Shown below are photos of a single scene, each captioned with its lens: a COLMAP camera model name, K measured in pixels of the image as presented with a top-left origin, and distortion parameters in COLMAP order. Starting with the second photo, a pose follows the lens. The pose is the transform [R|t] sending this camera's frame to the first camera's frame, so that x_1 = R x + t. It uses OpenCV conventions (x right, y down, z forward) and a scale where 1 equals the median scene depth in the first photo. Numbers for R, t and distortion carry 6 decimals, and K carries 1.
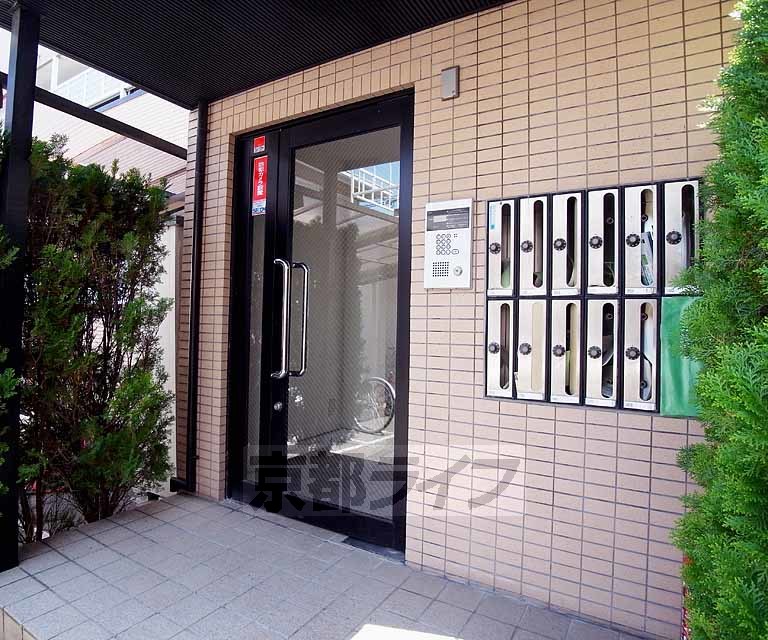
lens RADIAL K [[453.9, 0, 396.8], [0, 453.9, 316.5], [0, 0, 1]] dist [-0.066210, 0.001699]
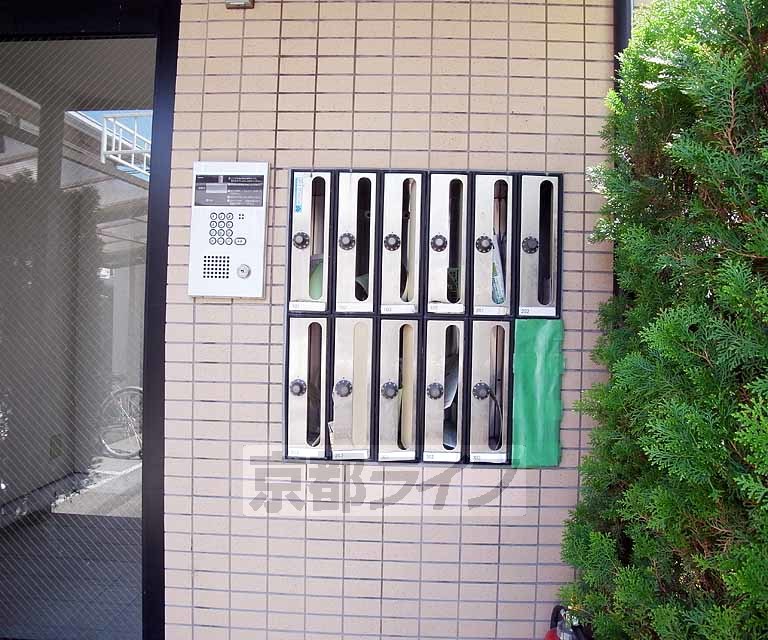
lens RADIAL K [[453.9, 0, 396.8], [0, 453.9, 316.5], [0, 0, 1]] dist [-0.066210, 0.001699]
pose [[0.889388, 0.002608, 0.457146, 0.035170], [-0.016722, 0.999500, 0.026831, -0.058212], [-0.456847, -0.031508, 0.888987, 0.329403]]
